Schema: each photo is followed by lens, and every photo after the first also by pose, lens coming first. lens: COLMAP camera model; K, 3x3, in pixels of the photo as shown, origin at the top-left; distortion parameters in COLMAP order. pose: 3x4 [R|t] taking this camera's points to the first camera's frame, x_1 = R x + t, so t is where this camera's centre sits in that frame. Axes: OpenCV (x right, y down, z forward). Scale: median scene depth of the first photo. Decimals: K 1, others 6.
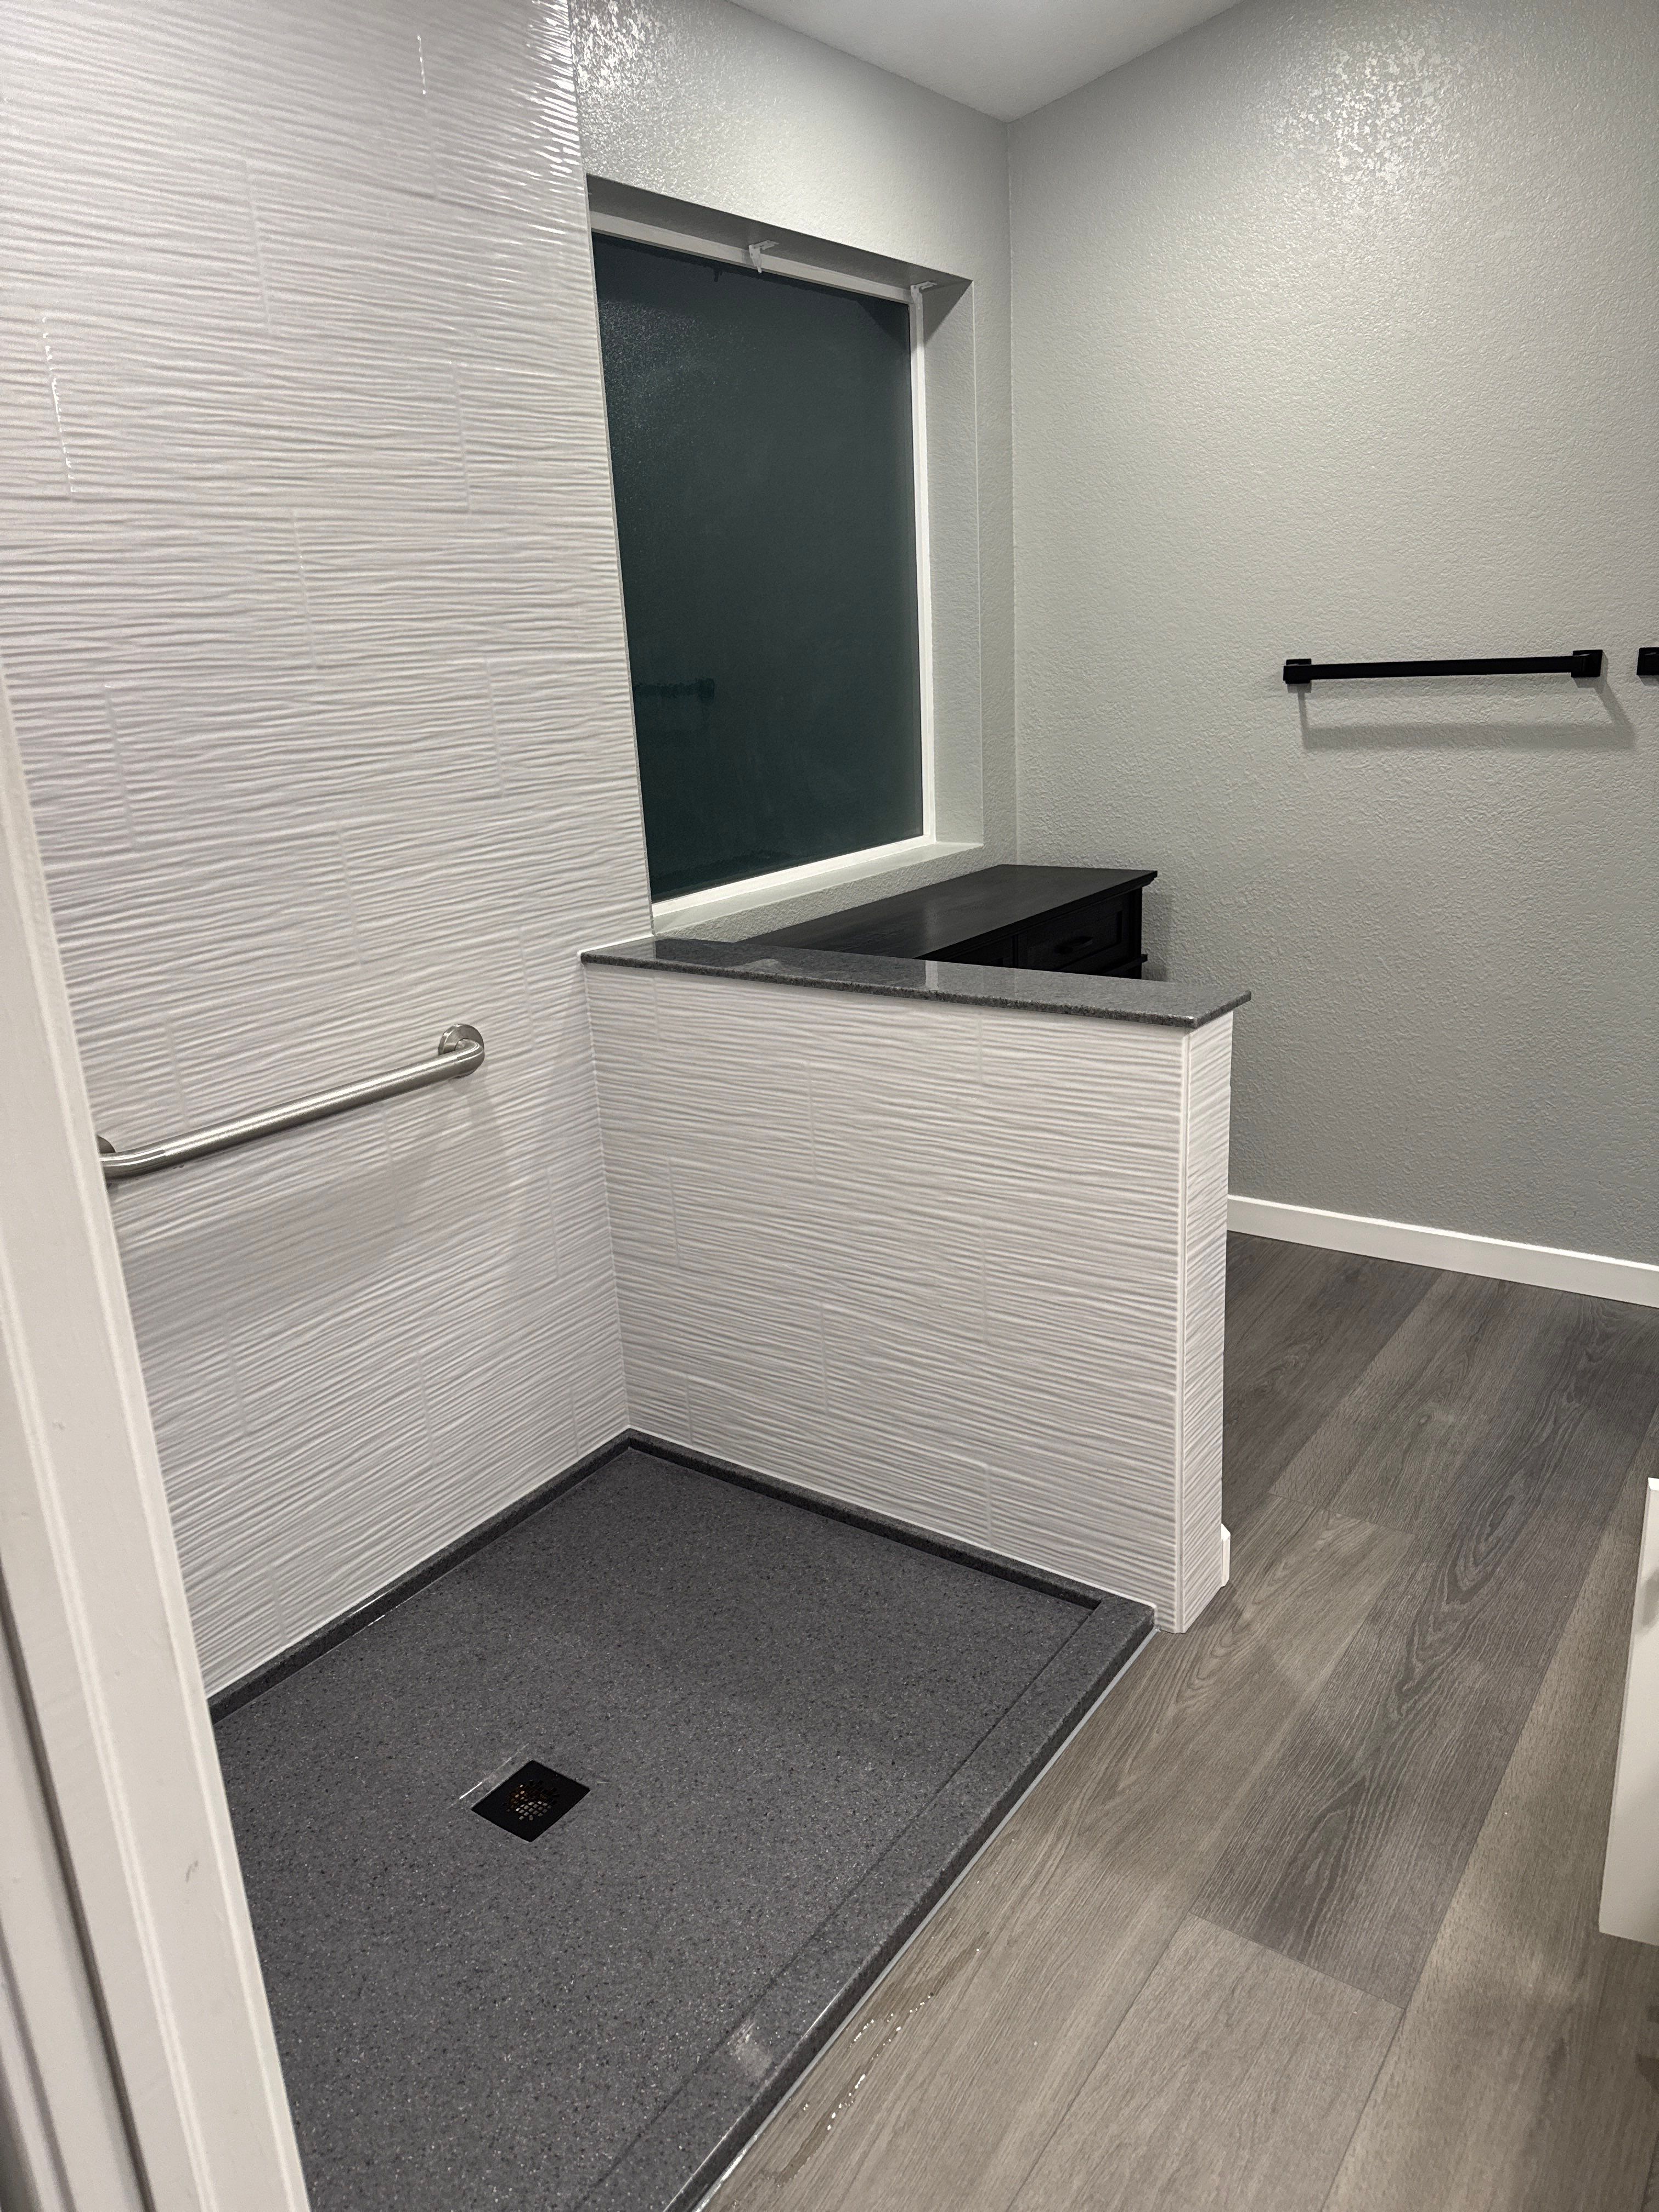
lens RADIAL K [[1552.3, 0, 840.8], [0, 1552.3, 1139.9], [0, 0, 1]] dist [0.046125, -0.047567]
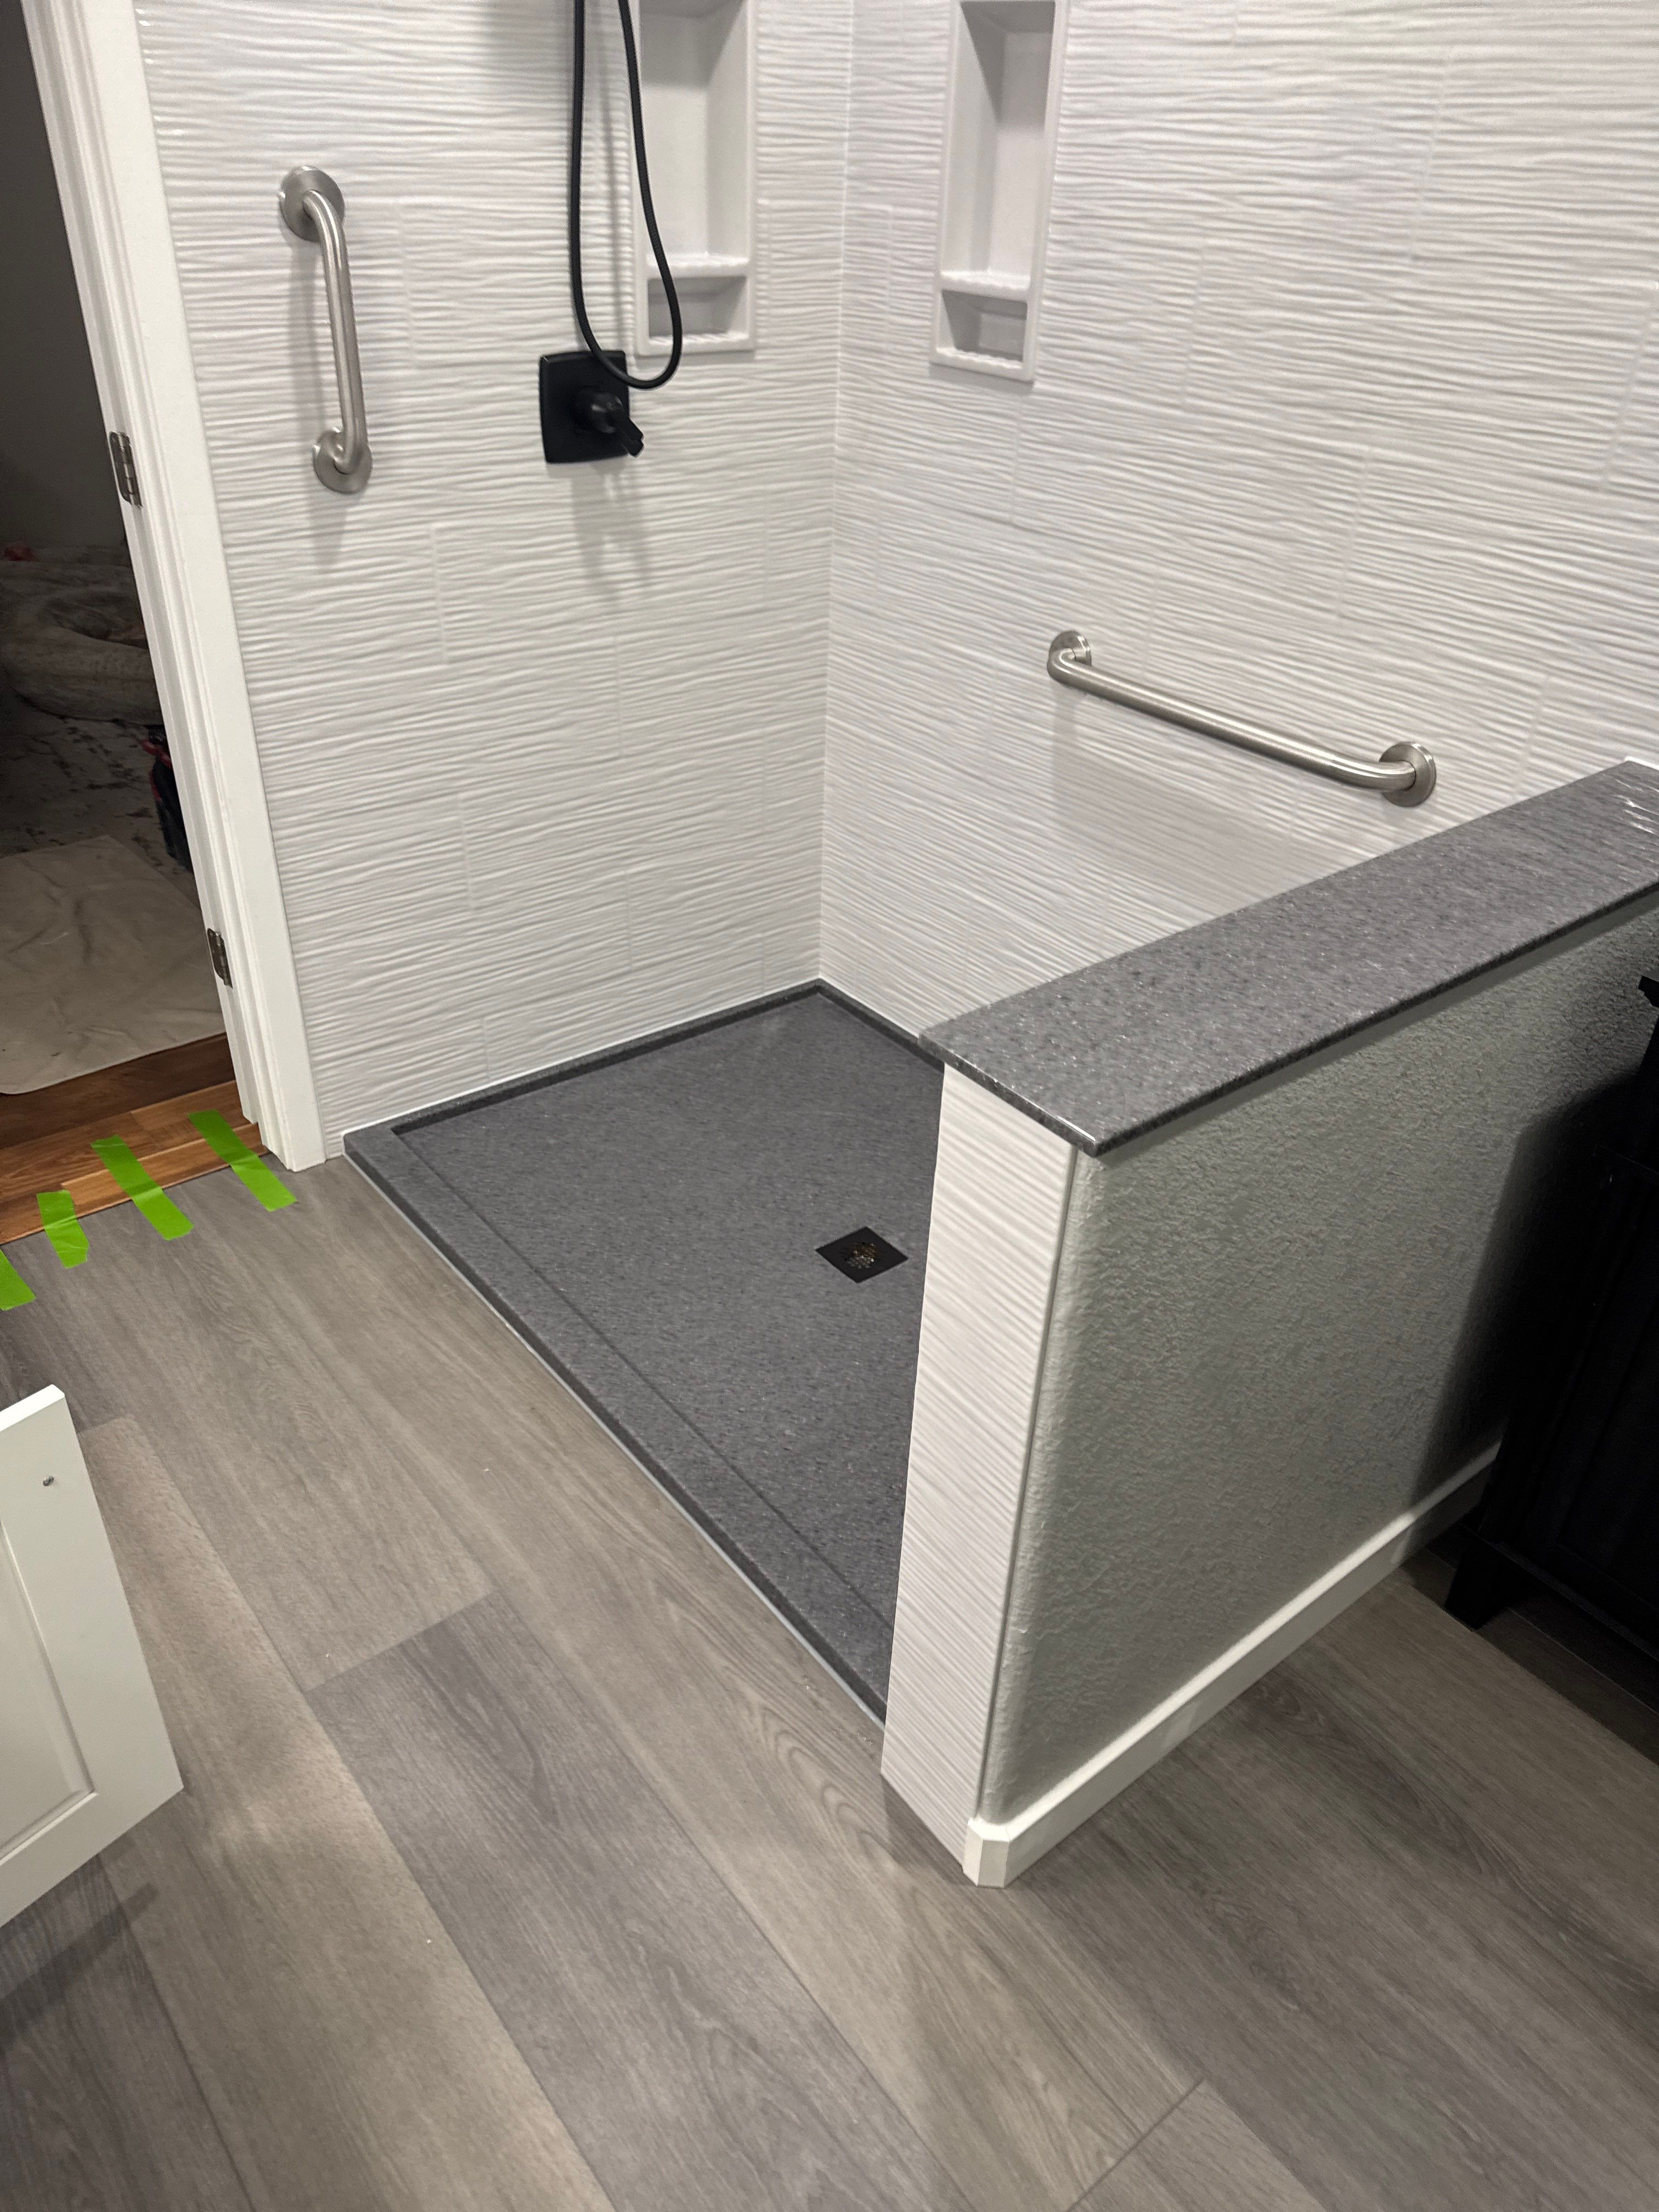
lens RADIAL K [[1552.3, 0, 872.5], [0, 1552.3, 1141.4], [0, 0, 1]] dist [0.046125, -0.047567]
pose [[-0.267321, 0.568989, -0.777683, 0.688425], [-0.318131, 0.709689, 0.628597, -0.406755], [0.909578, 0.415442, -0.008702, 0.947399]]
